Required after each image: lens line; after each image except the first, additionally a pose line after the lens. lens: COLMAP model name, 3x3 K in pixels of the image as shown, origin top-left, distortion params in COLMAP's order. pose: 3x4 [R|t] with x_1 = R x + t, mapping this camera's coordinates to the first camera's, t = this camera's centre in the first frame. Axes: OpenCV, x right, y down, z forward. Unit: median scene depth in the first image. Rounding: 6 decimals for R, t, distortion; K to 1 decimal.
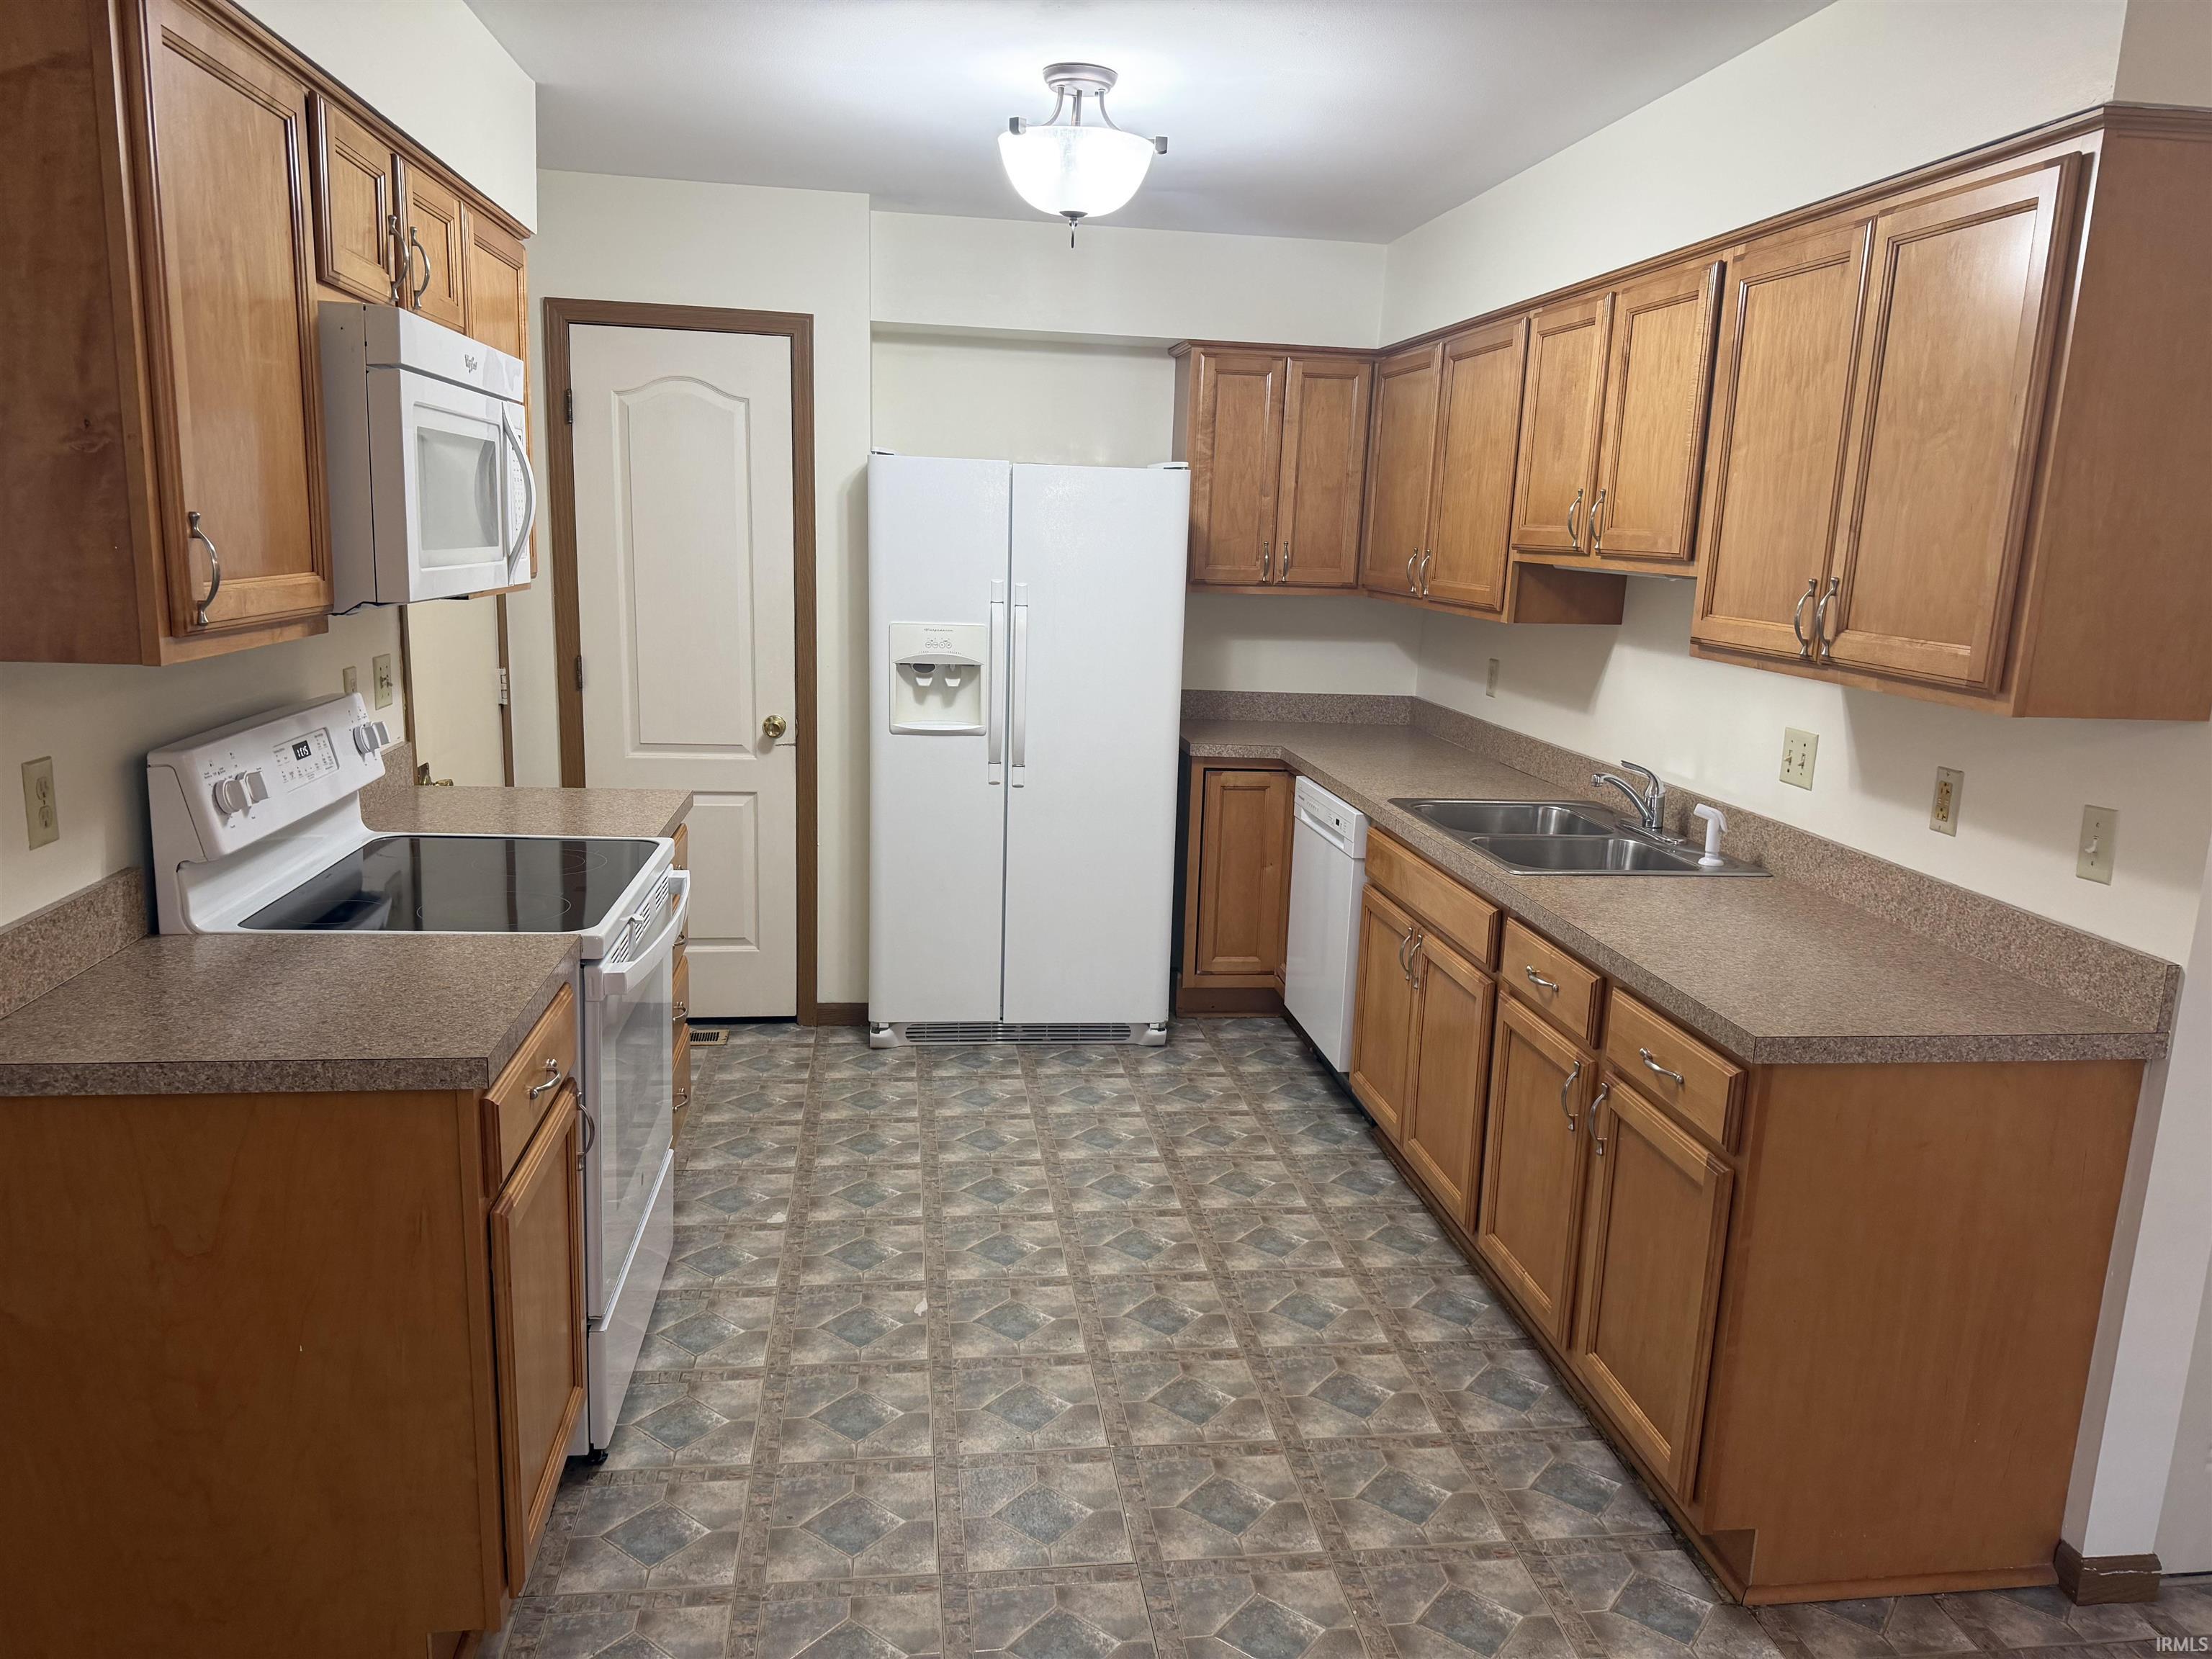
lens RADIAL K [[1520.9, 0, 1106.0], [0, 1520.9, 829.5], [0, 0, 1]] dist [0.147187, -0.154273]
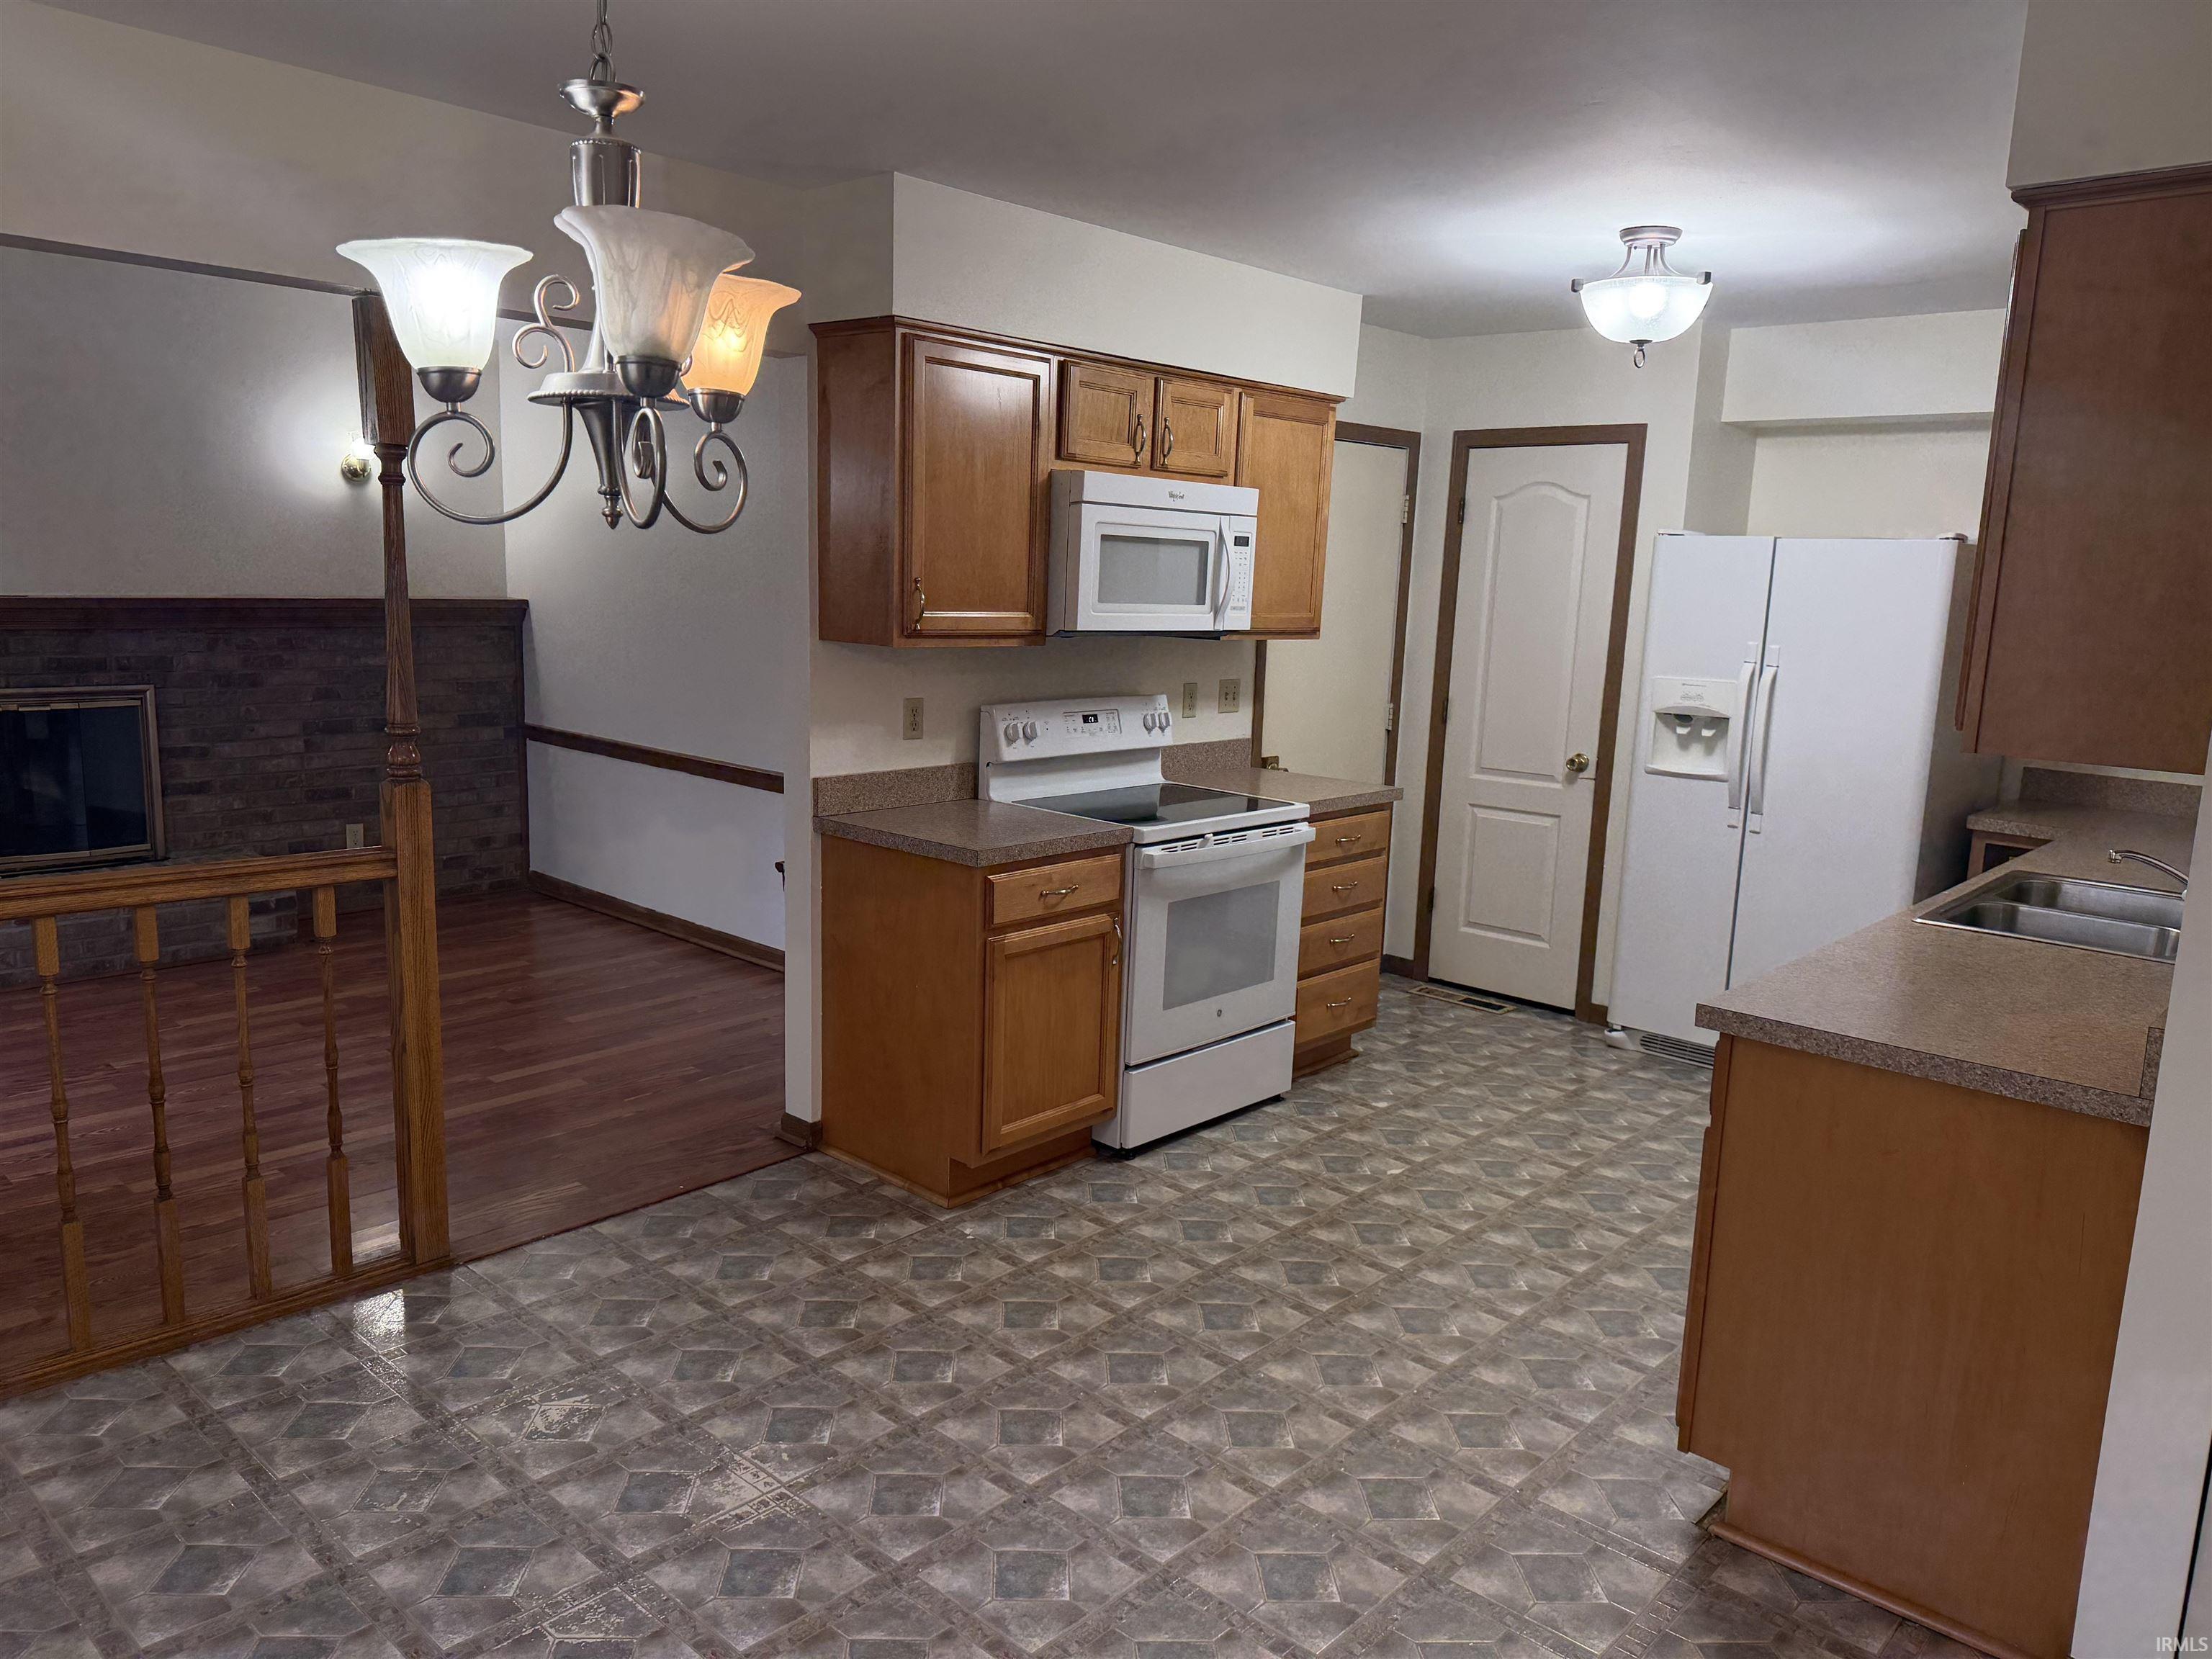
lens RADIAL K [[1575.5, 0, 1125.3], [0, 1575.5, 856.3], [0, 0, 1]] dist [0.030819, -0.024176]
pose [[0.636536, 0.122759, -0.761414, 0.525945], [-0.158331, 0.987023, 0.026769, 0.029409], [0.754820, 0.103516, 0.647713, -0.062357]]
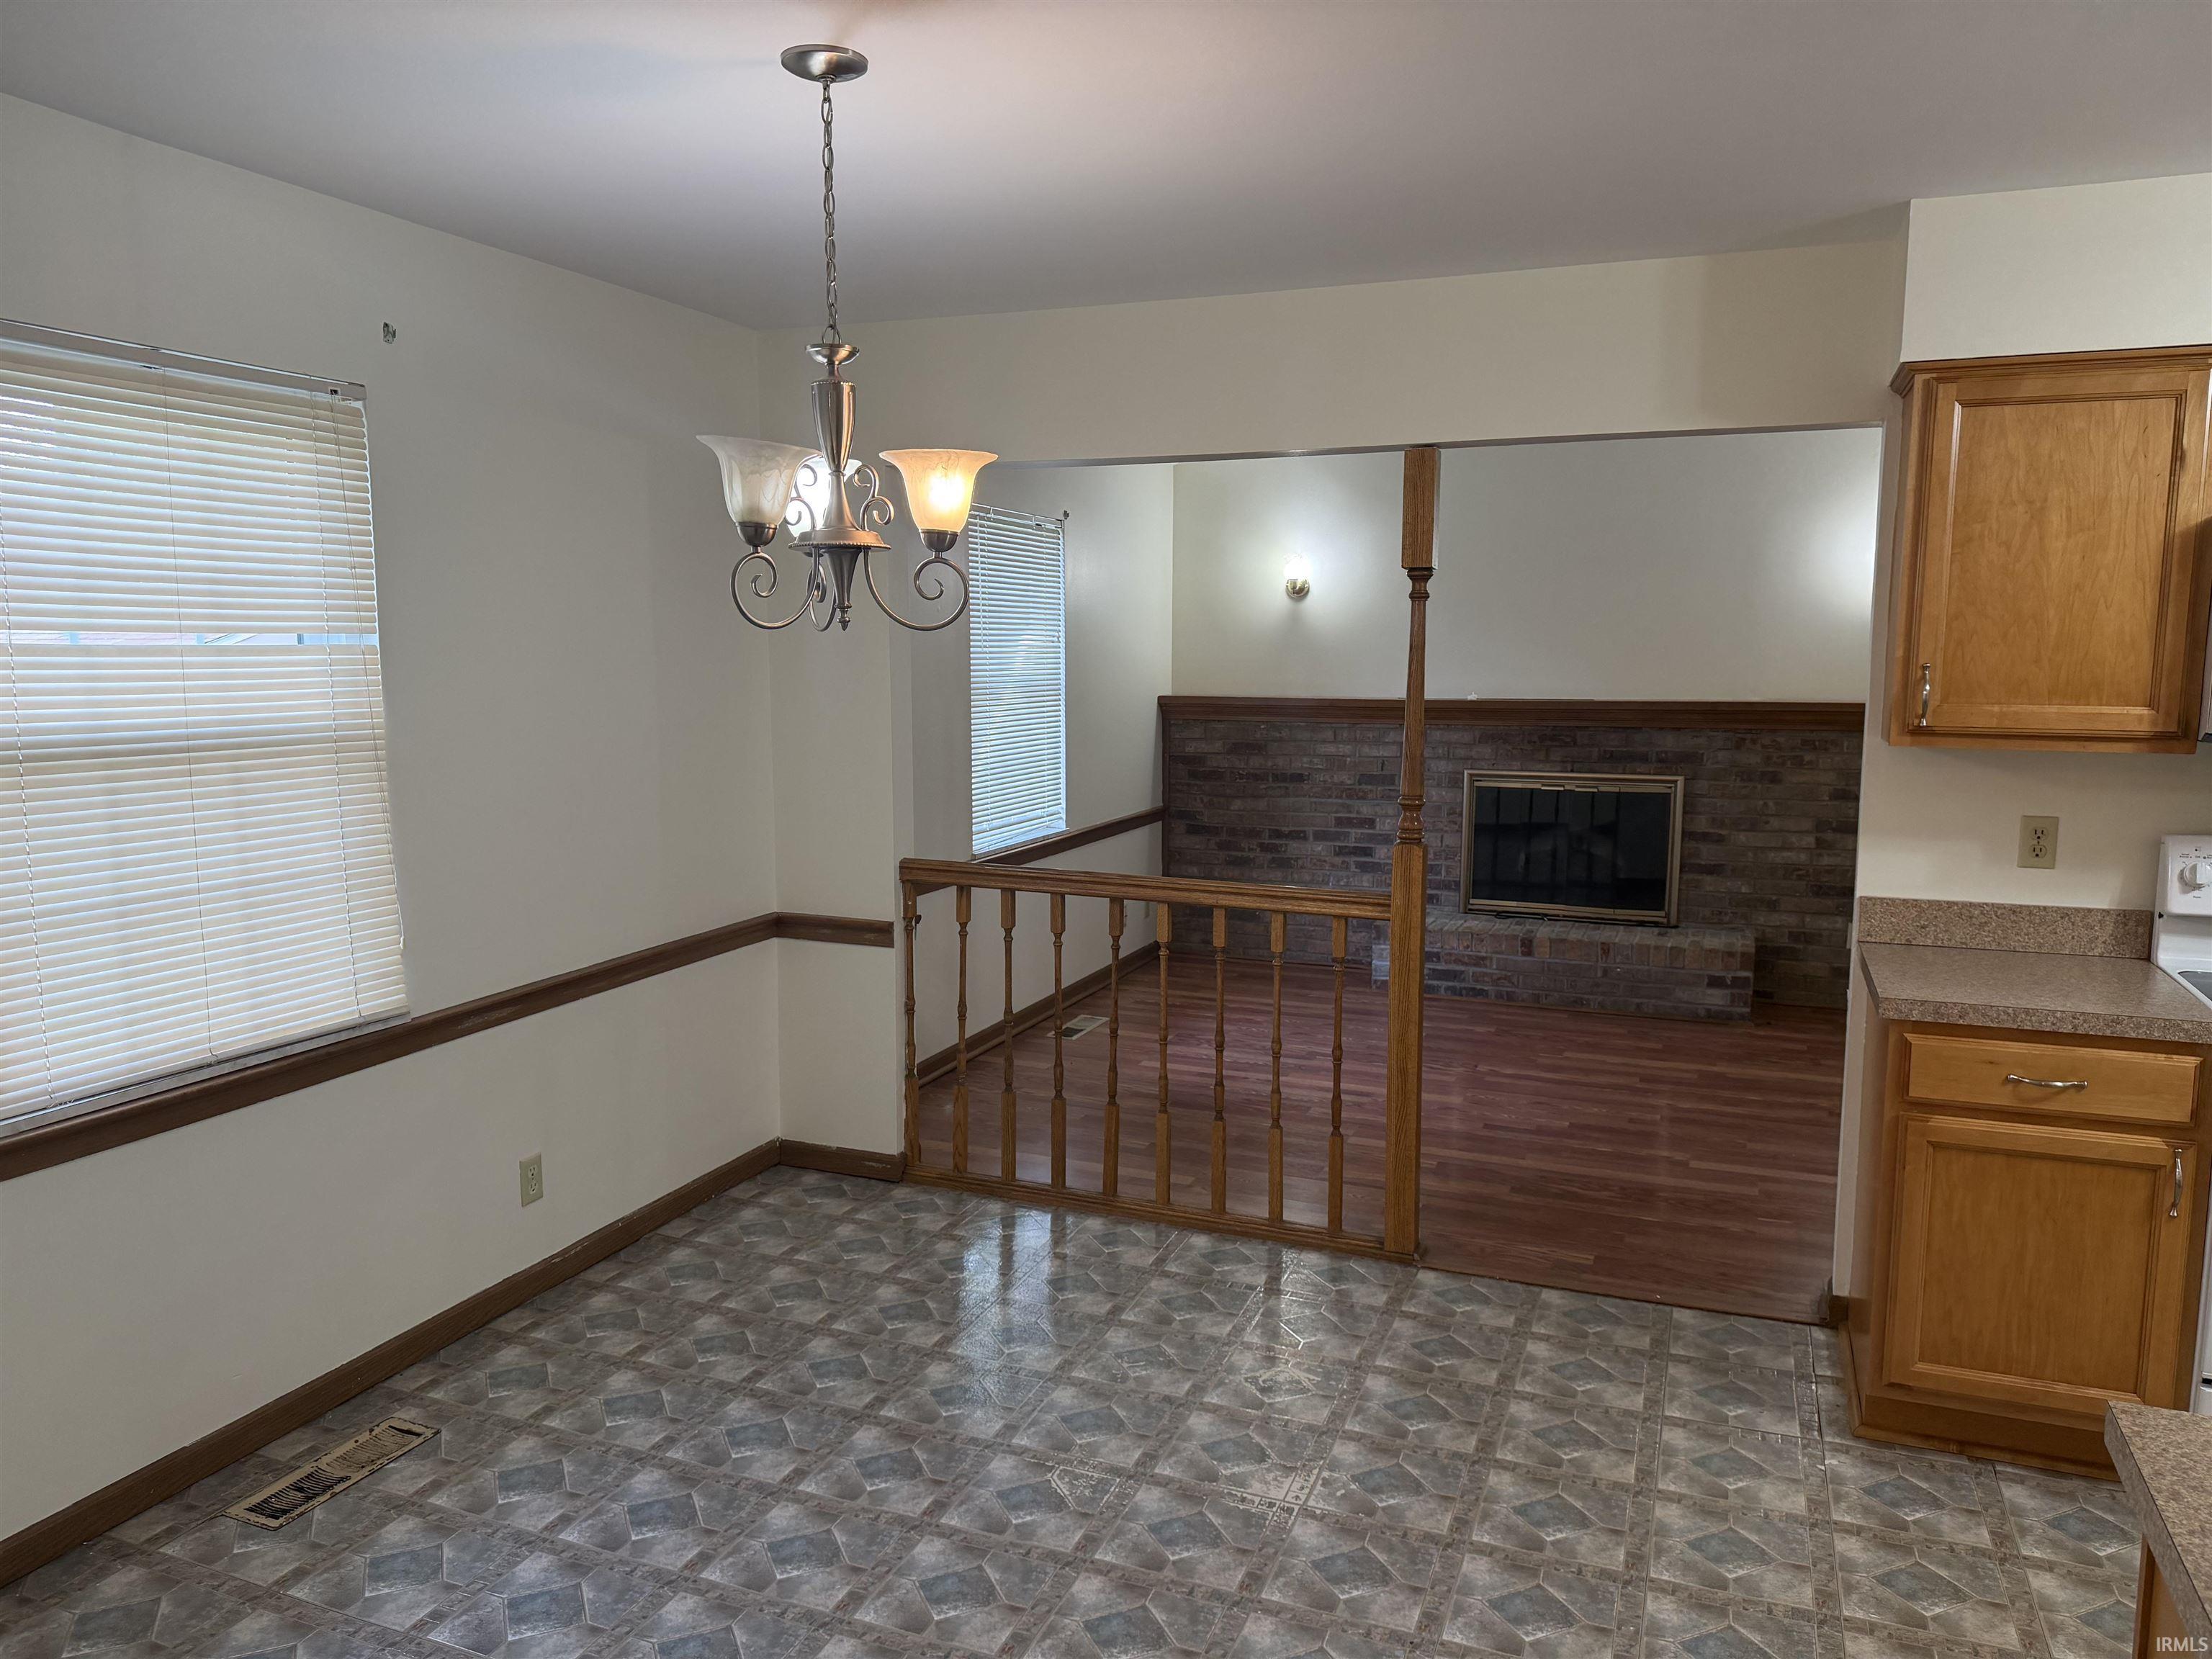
lens RADIAL K [[1561.3, 0, 1048.0], [0, 1561.3, 833.8], [0, 0, 1]] dist [0.070042, -0.134433]
pose [[-0.534420, 0.062030, -0.842940, 0.595930], [-0.184066, 0.964826, 0.187696, -0.067373], [0.824933, 0.255465, -0.504205, 0.447870]]
